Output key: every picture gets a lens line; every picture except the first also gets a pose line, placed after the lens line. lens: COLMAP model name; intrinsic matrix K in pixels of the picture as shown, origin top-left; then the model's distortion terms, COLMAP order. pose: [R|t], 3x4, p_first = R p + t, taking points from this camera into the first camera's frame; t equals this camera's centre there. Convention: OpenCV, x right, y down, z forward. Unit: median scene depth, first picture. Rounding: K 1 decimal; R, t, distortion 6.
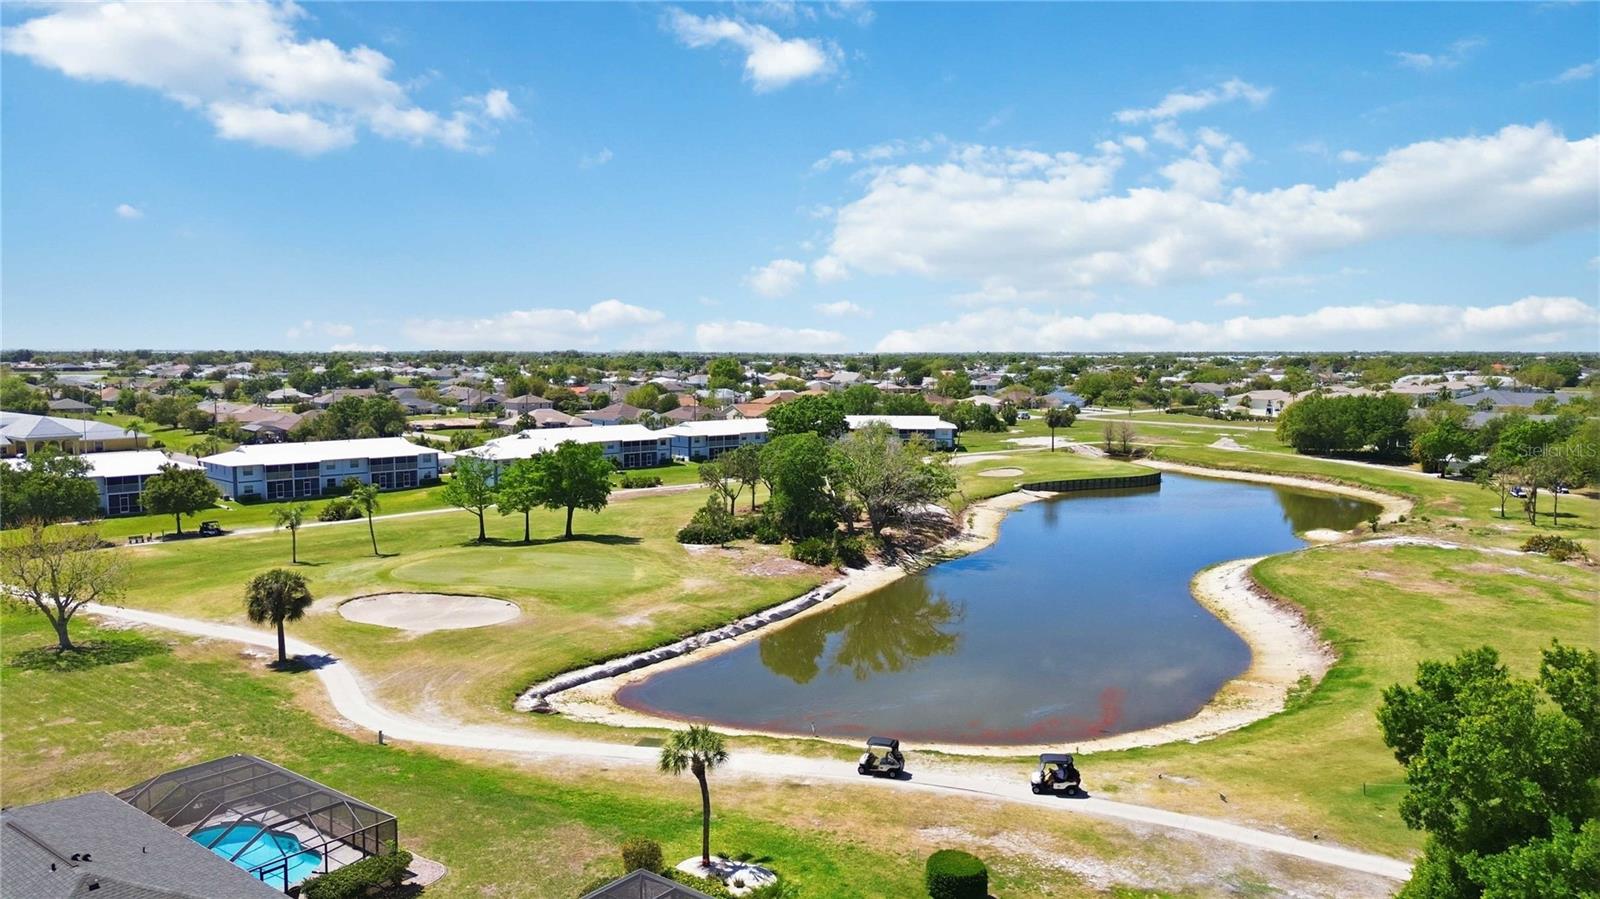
lens RADIAL K [[1132.6, 0, 800.0], [0, 1132.6, 455.0], [0, 0, 1]] dist [0.073137, -0.076572]
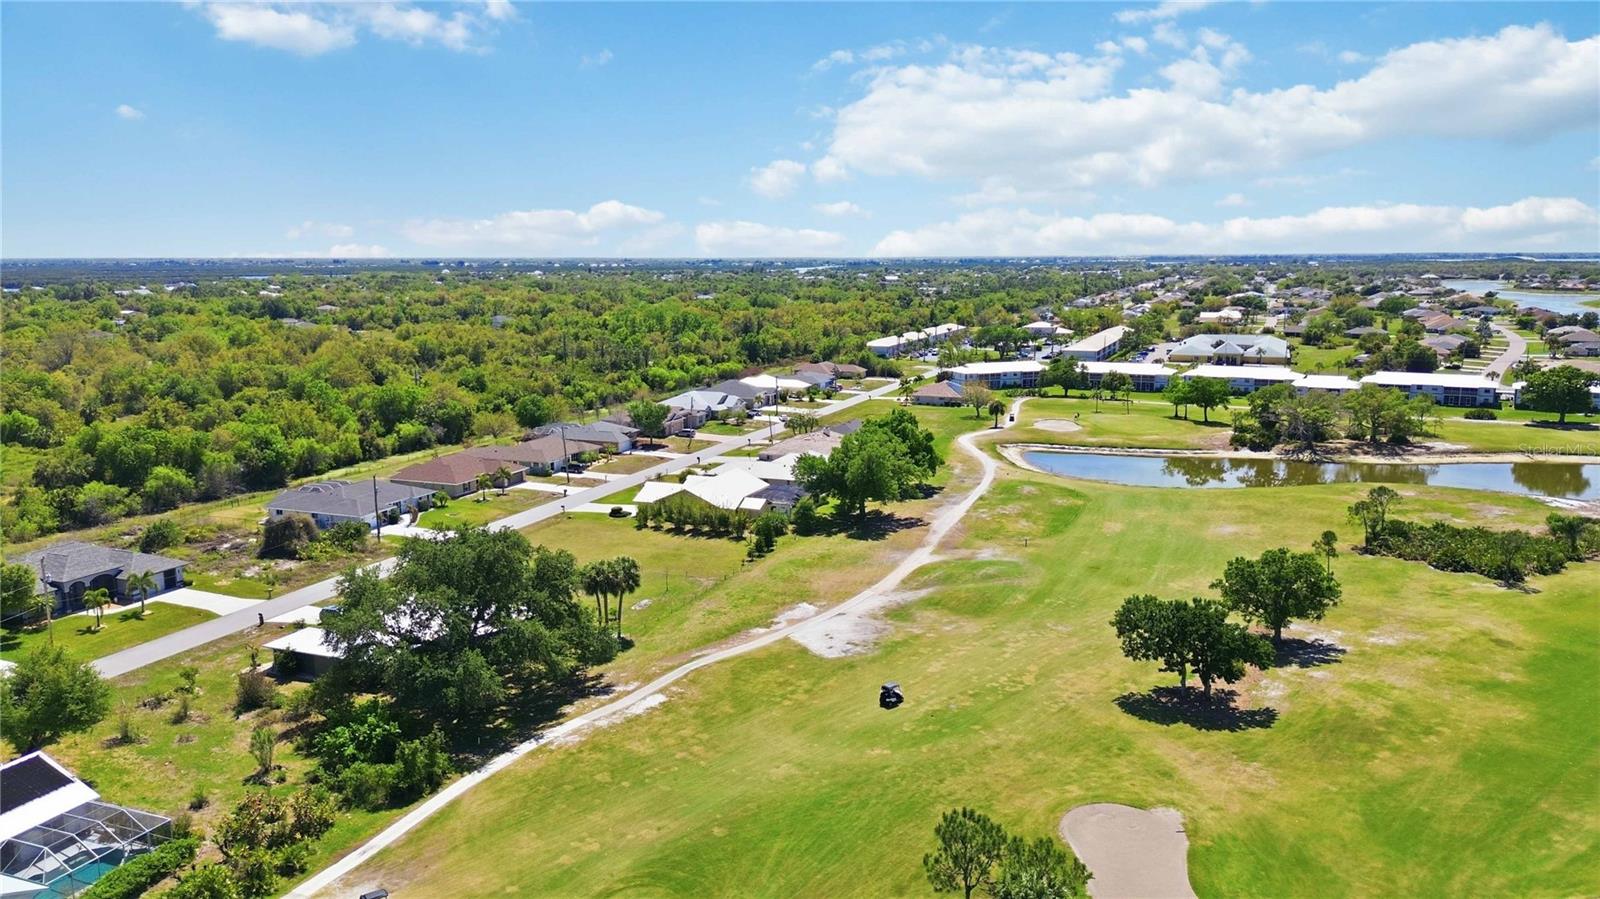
lens RADIAL K [[1132.6, 0, 800.0], [0, 1132.6, 455.0], [0, 0, 1]] dist [0.073137, -0.076572]
pose [[0.283999, 0.163346, -0.944808, 1.691510], [-0.083949, 0.985834, 0.145204, -0.117149], [0.955142, 0.038078, 0.293689, -0.357002]]
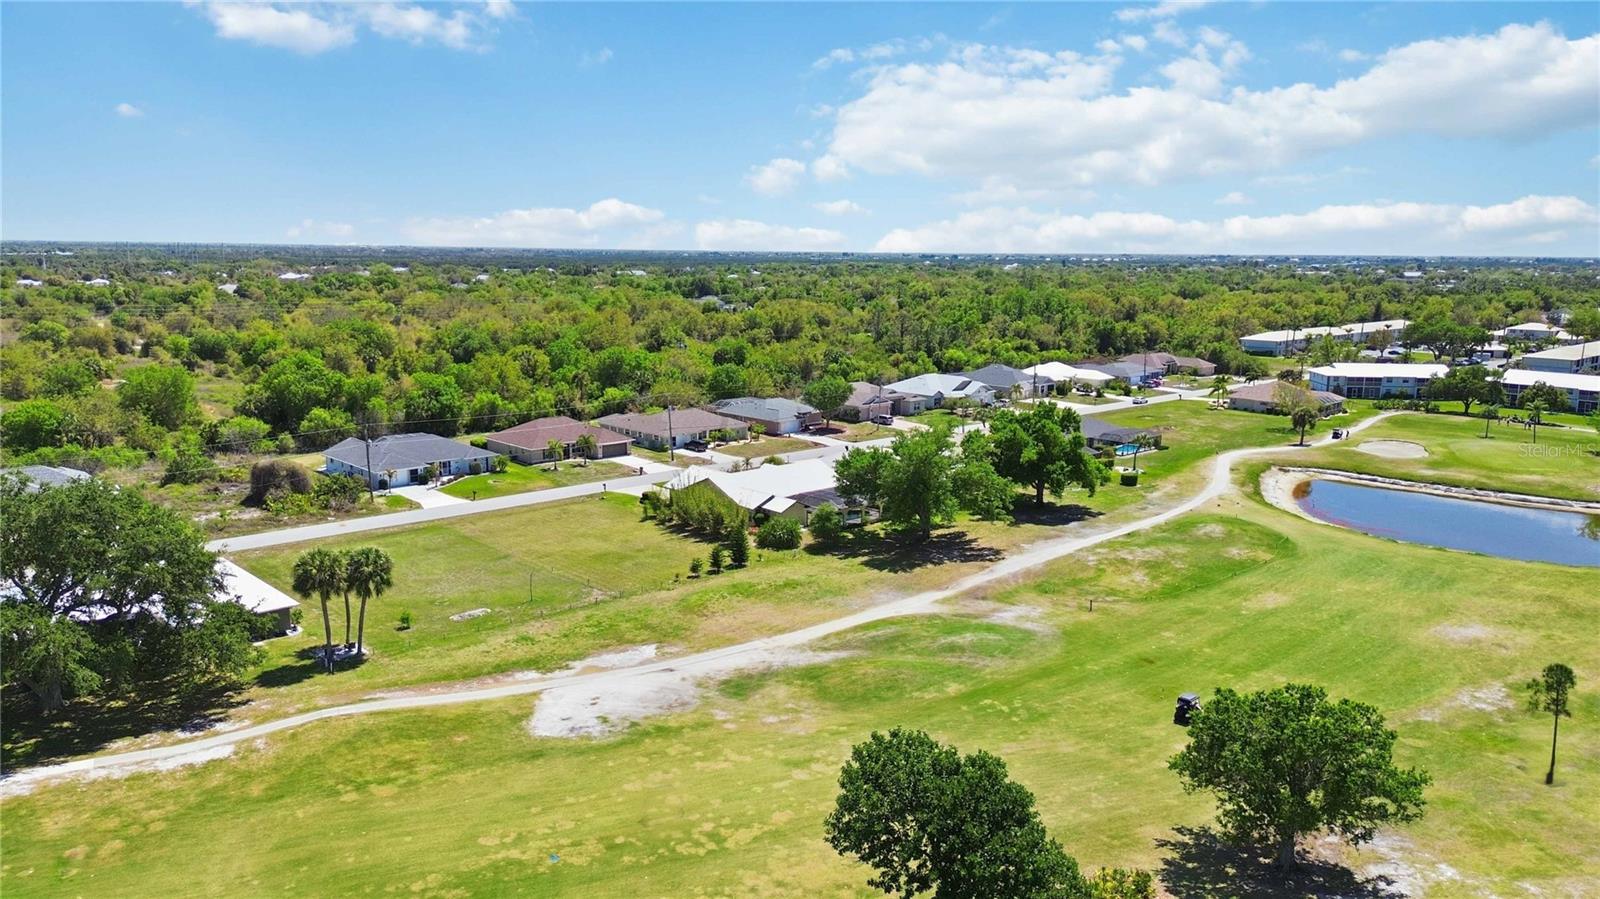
lens RADIAL K [[1132.6, 0, 800.0], [0, 1132.6, 455.0], [0, 0, 1]] dist [0.073137, -0.076572]
pose [[-0.143505, 0.173428, -0.974335, 1.404388], [-0.102917, 0.976572, 0.188984, -0.102667], [0.984284, 0.127396, -0.122295, 0.151328]]
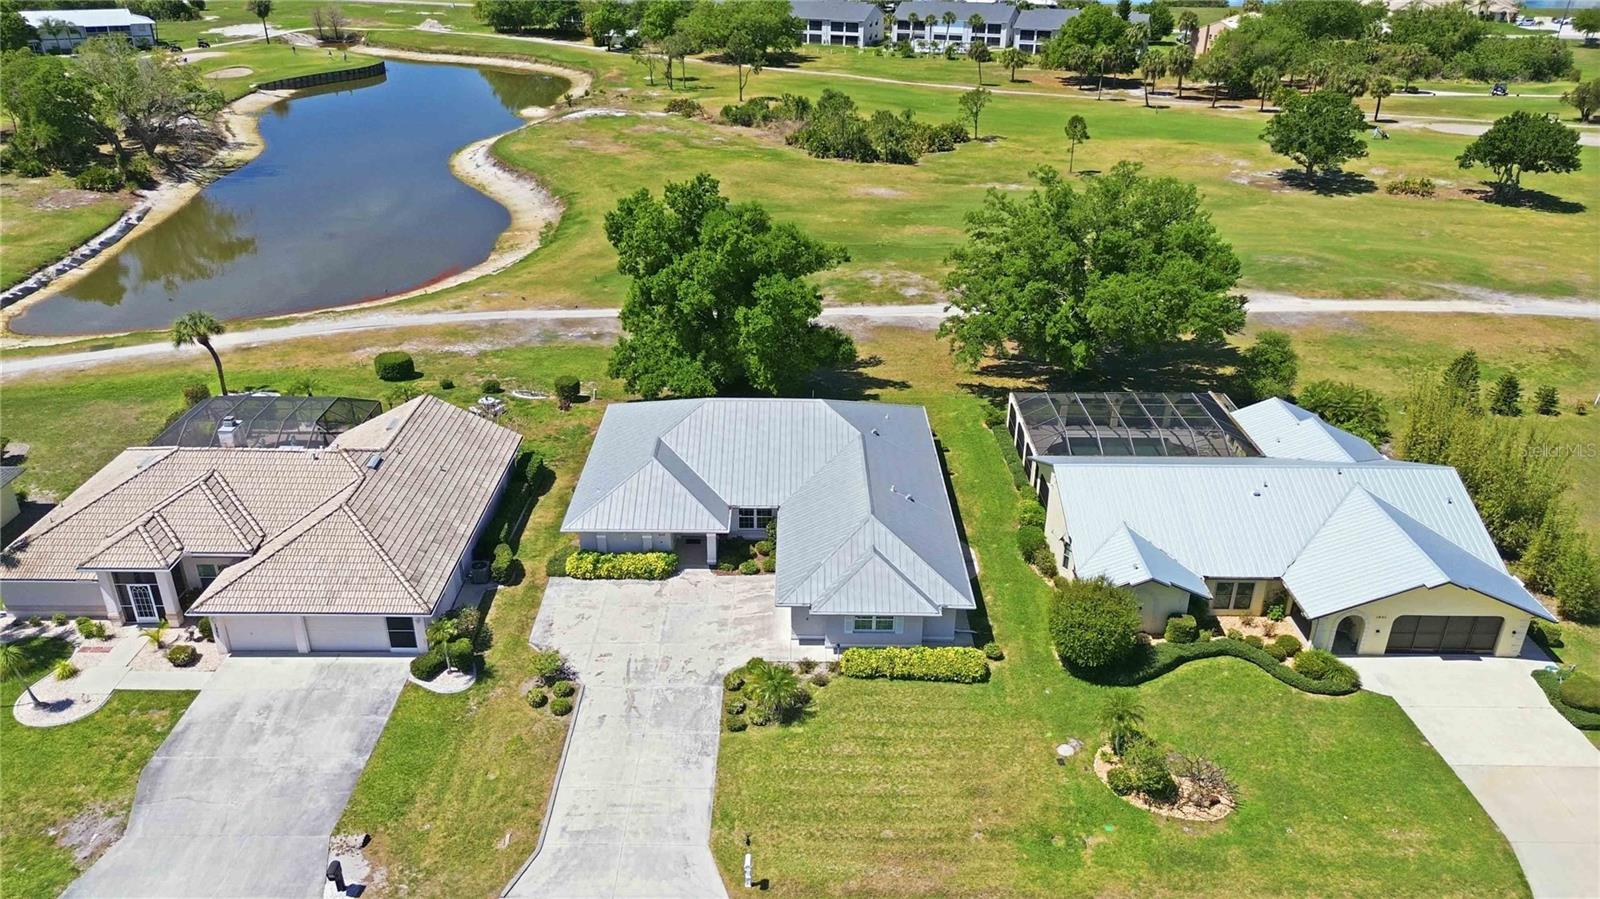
lens RADIAL K [[1132.6, 0, 800.0], [0, 1132.6, 455.0], [0, 0, 1]] dist [0.073137, -0.076572]
pose [[0.783788, -0.268817, 0.559833, -0.140842], [0.050551, 0.926087, 0.373909, -0.042584], [-0.618967, -0.264766, 0.739445, -0.249523]]
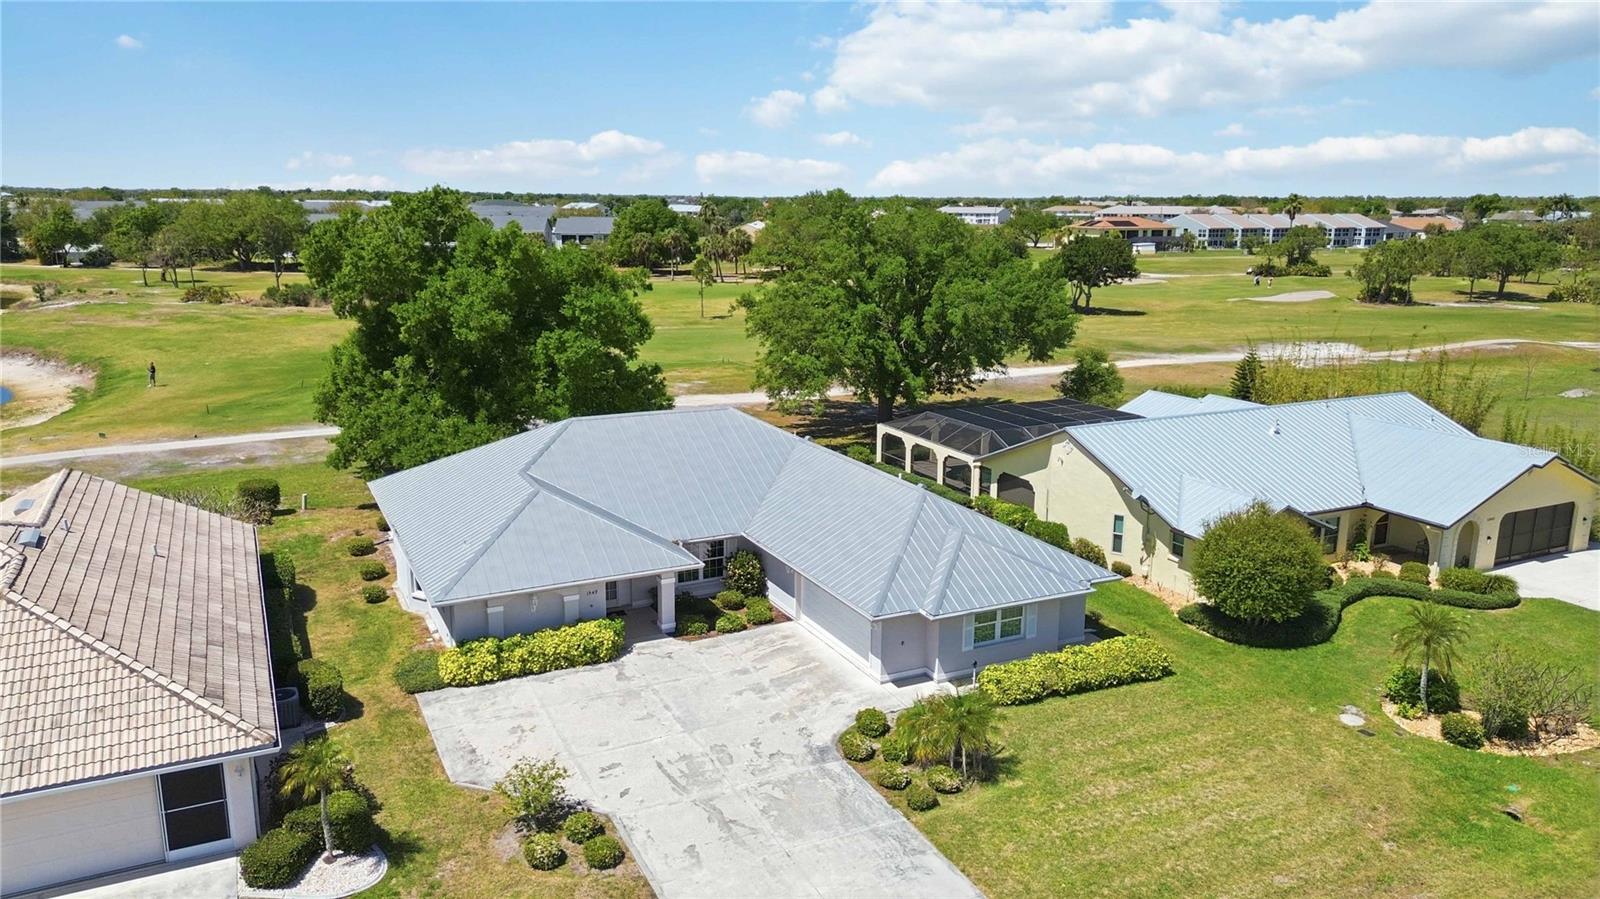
lens RADIAL K [[1132.6, 0, 800.0], [0, 1132.6, 455.0], [0, 0, 1]] dist [0.073137, -0.076572]
pose [[0.427023, -0.199060, 0.882058, -0.158414], [0.077428, 0.979935, 0.183664, 0.071476], [-0.900920, -0.010133, 0.433868, -0.058418]]
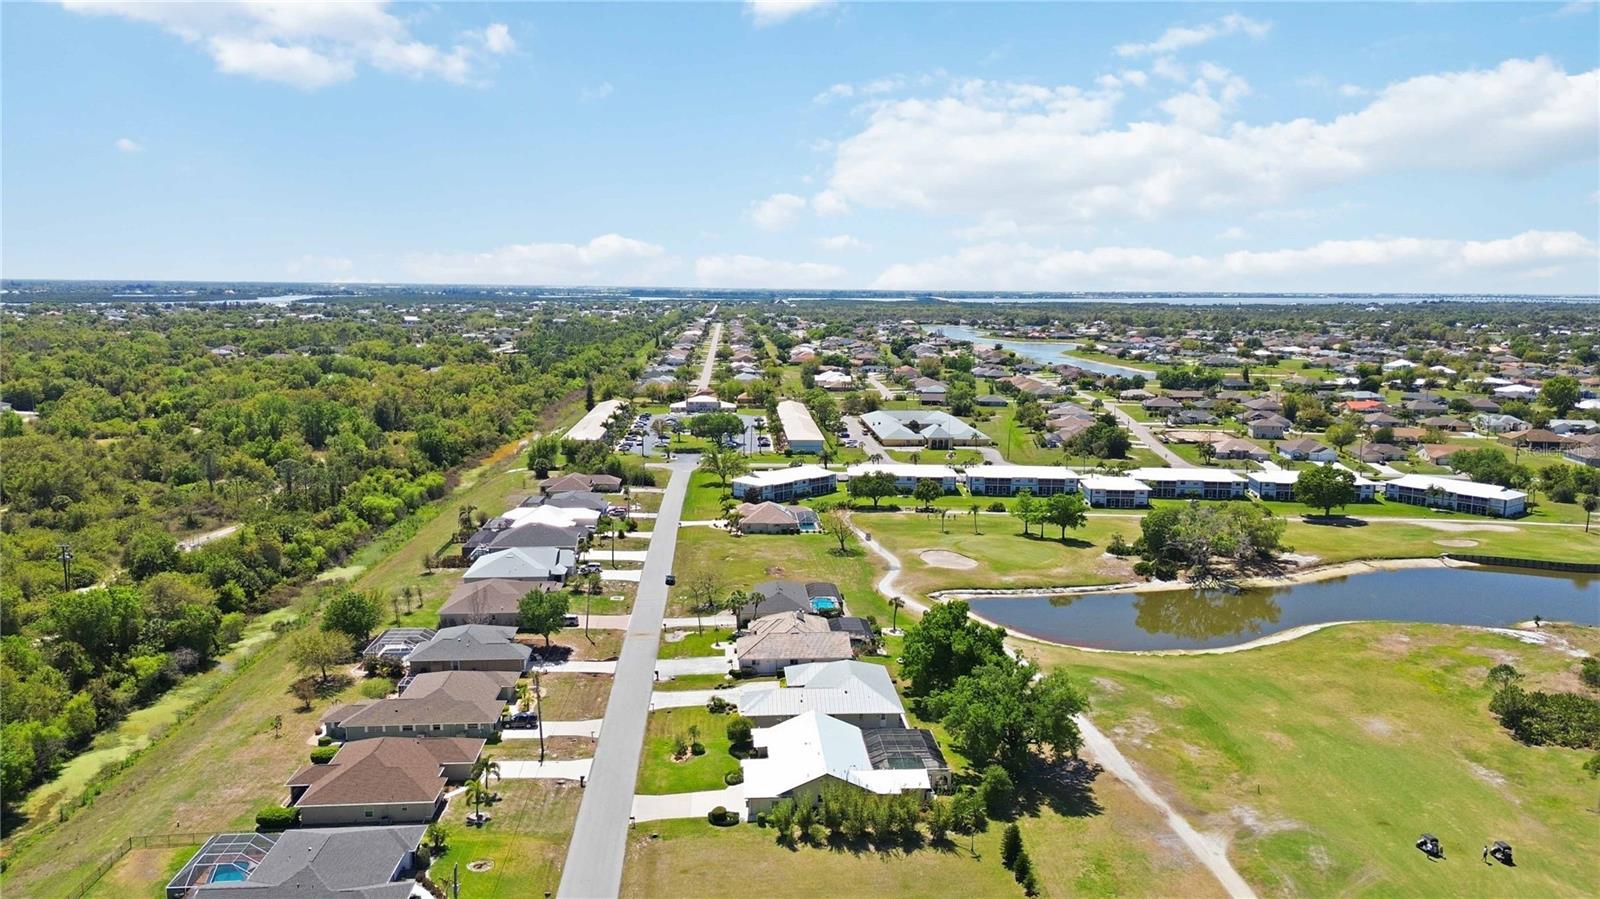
lens RADIAL K [[1136.0, 0, 800.0], [0, 1136.0, 449.5], [0, 0, 1]] dist [0.061393, -0.049432]
pose [[0.673617, 0.110279, -0.730807, 1.028071], [-0.075484, 0.993900, 0.080404, -0.233663], [0.735216, 0.001003, 0.677832, -0.804178]]
